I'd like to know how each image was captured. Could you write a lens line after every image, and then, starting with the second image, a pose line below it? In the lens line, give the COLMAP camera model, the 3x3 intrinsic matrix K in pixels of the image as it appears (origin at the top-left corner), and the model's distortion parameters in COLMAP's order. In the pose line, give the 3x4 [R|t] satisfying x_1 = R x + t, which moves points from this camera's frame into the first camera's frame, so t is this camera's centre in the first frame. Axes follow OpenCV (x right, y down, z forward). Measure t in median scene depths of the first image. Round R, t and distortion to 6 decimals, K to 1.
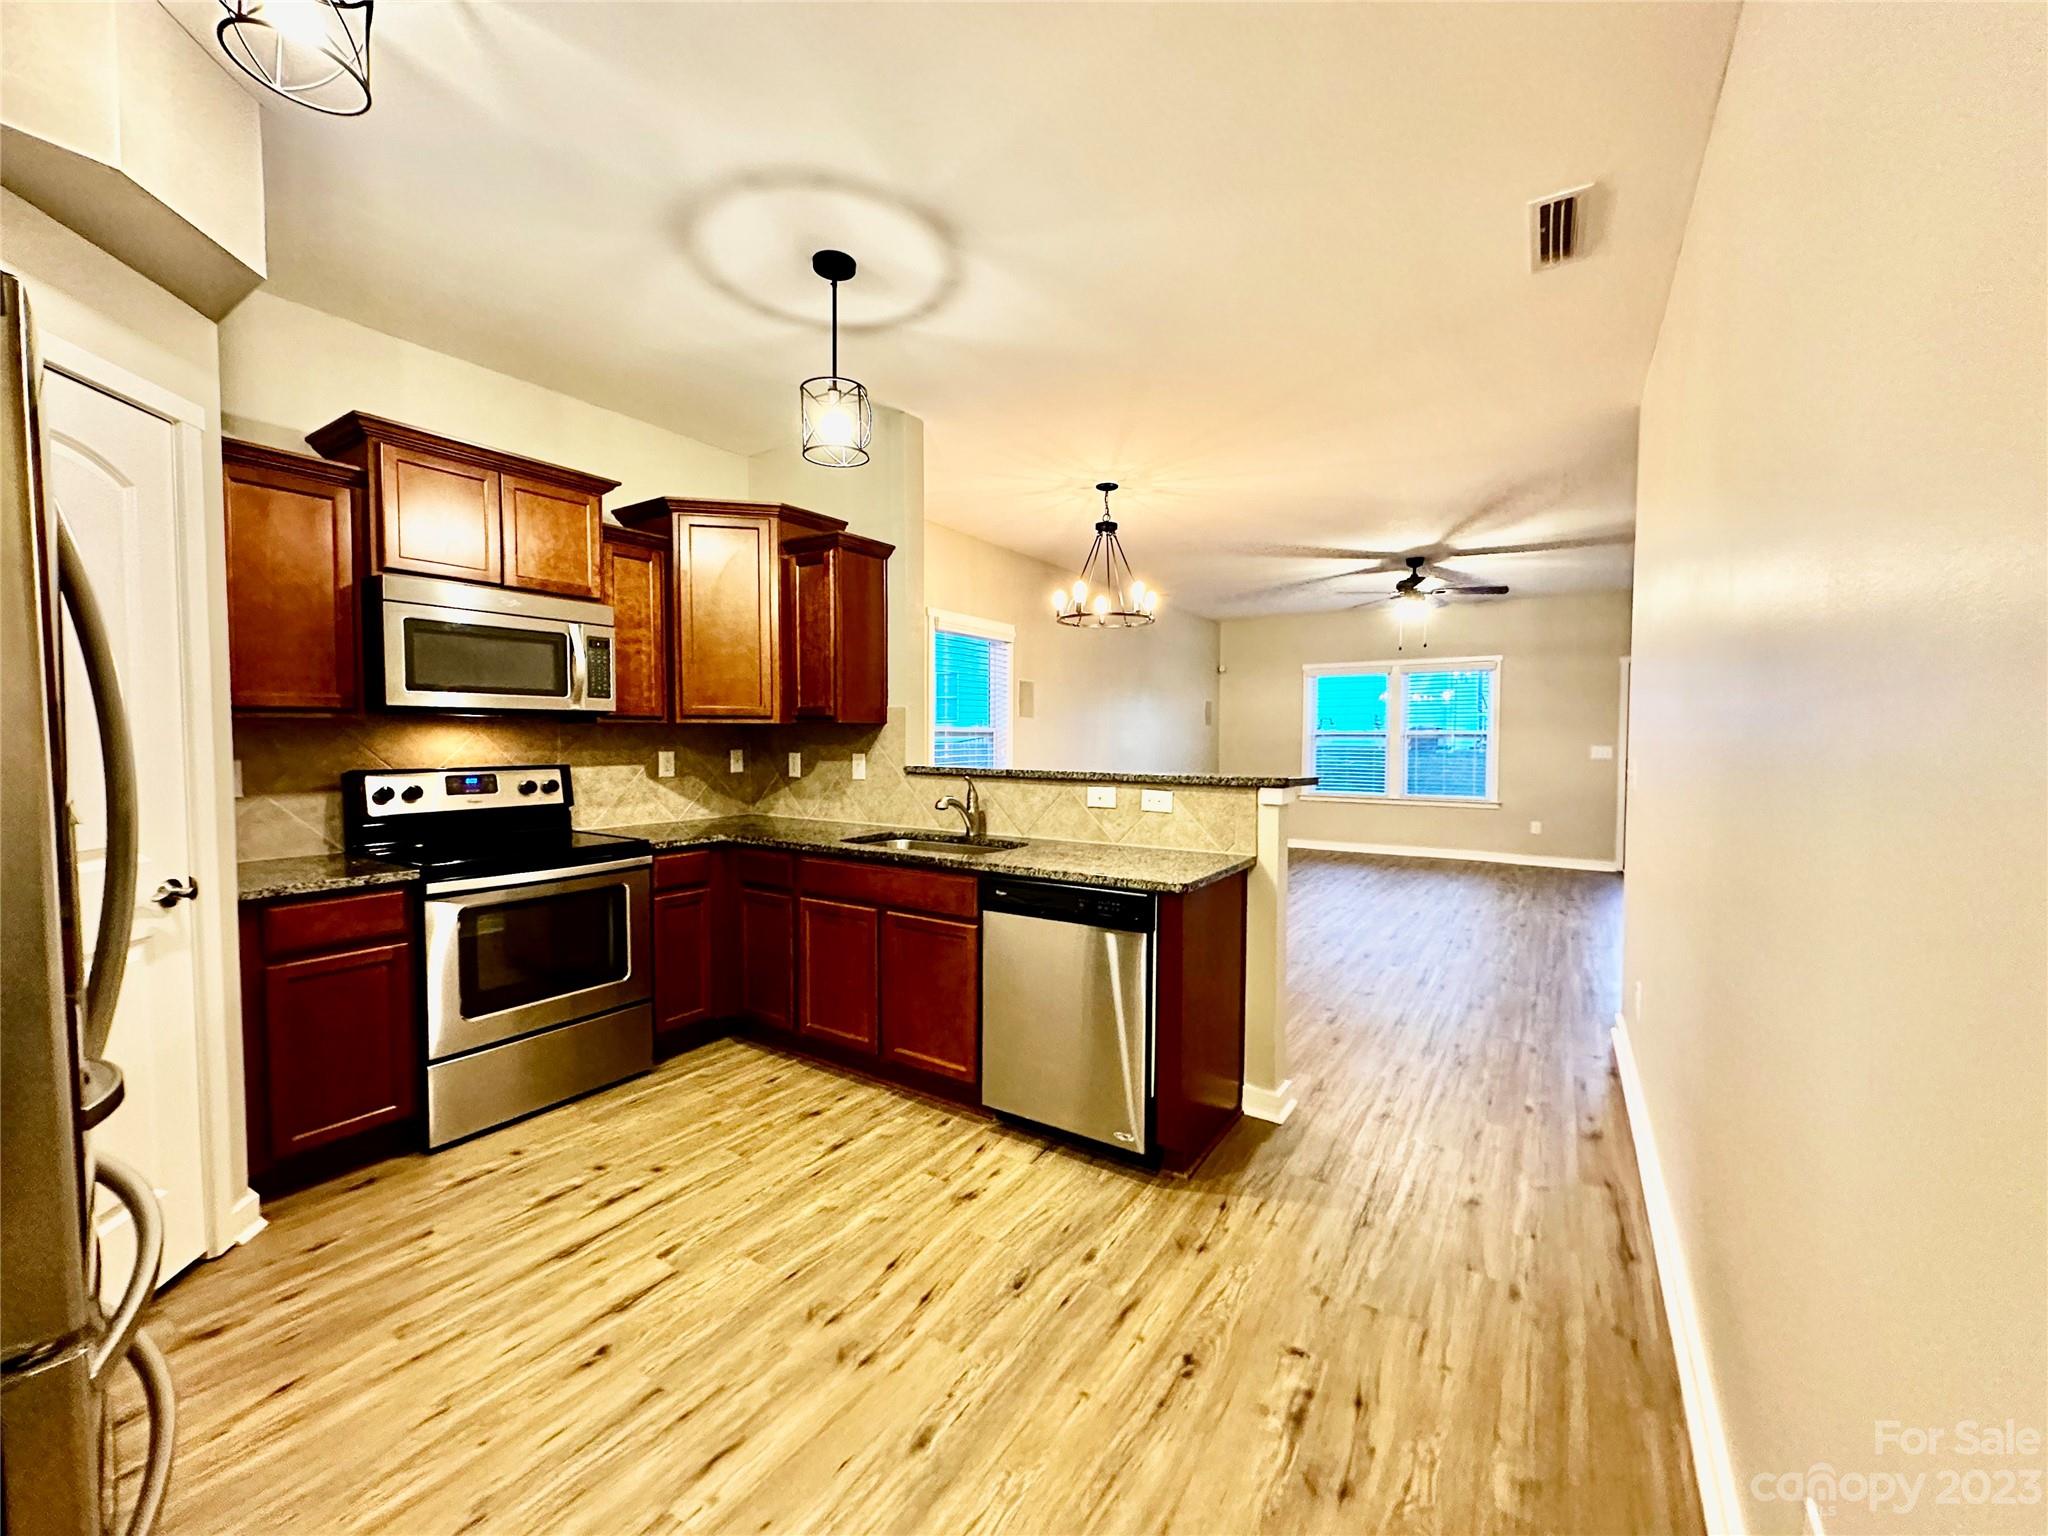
lens RADIAL K [[811.7, 0, 1004.8], [0, 811.7, 774.9], [0, 0, 1]] dist [0.002422, -0.000298]
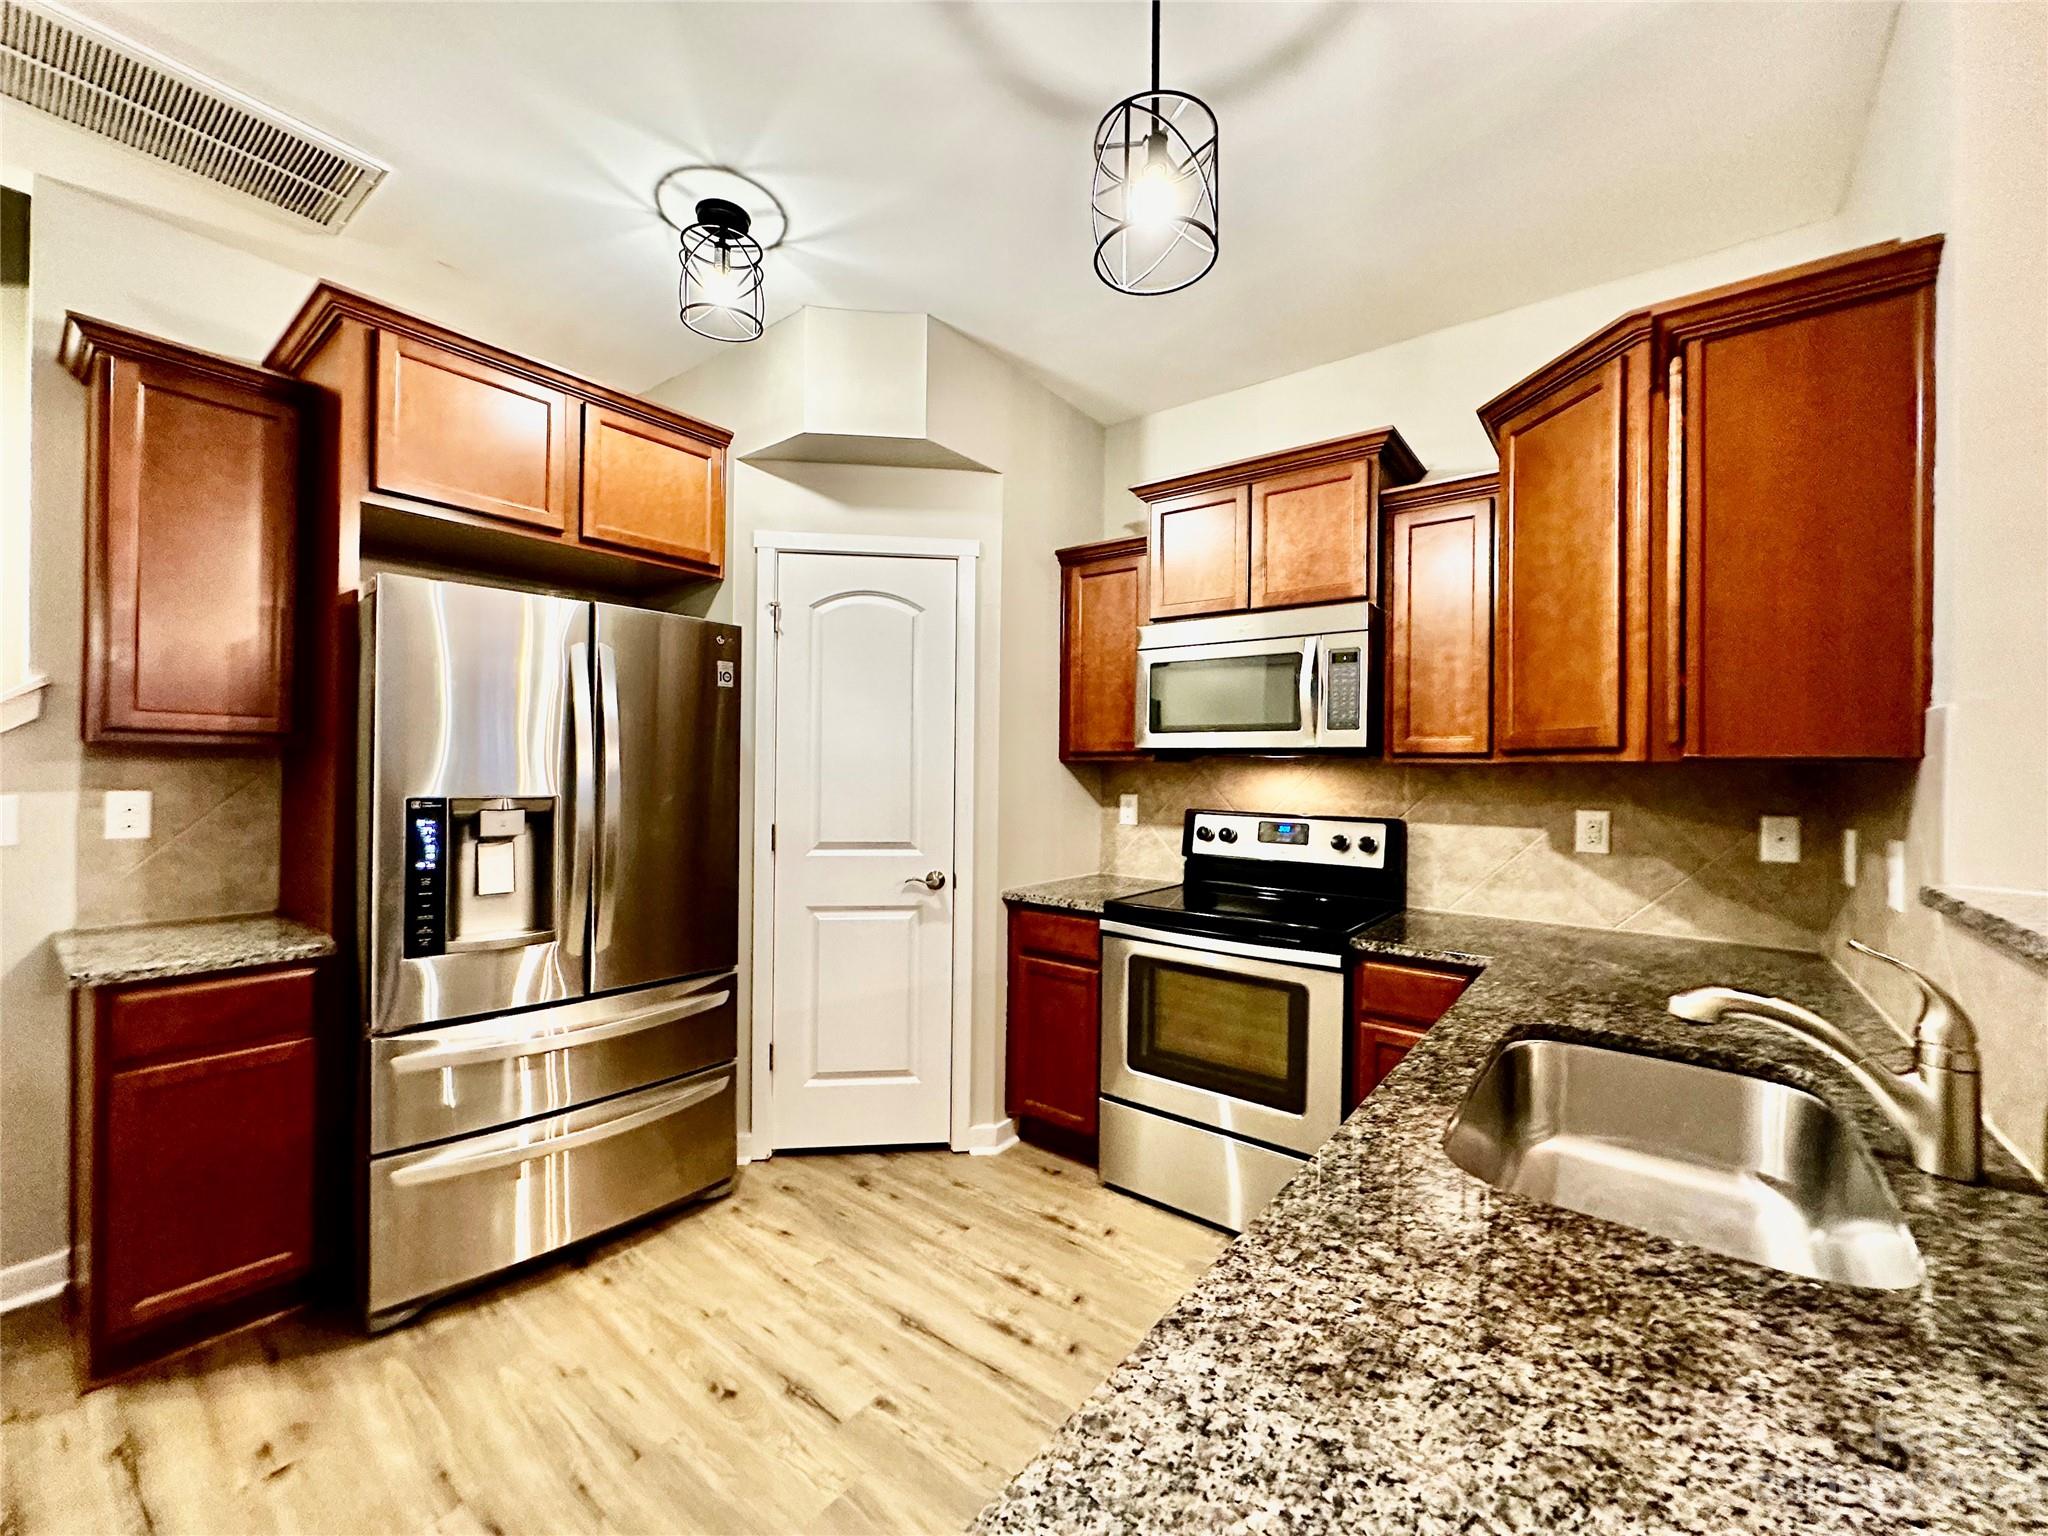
lens RADIAL K [[811.7, 0, 1019.4], [0, 811.7, 768.4], [0, 0, 1]] dist [0.002422, -0.000298]
pose [[-0.057976, -0.004402, -0.998308, 0.272069], [-0.066399, 0.997793, -0.000543, -0.041052], [0.996107, 0.066255, -0.058140, 0.783696]]
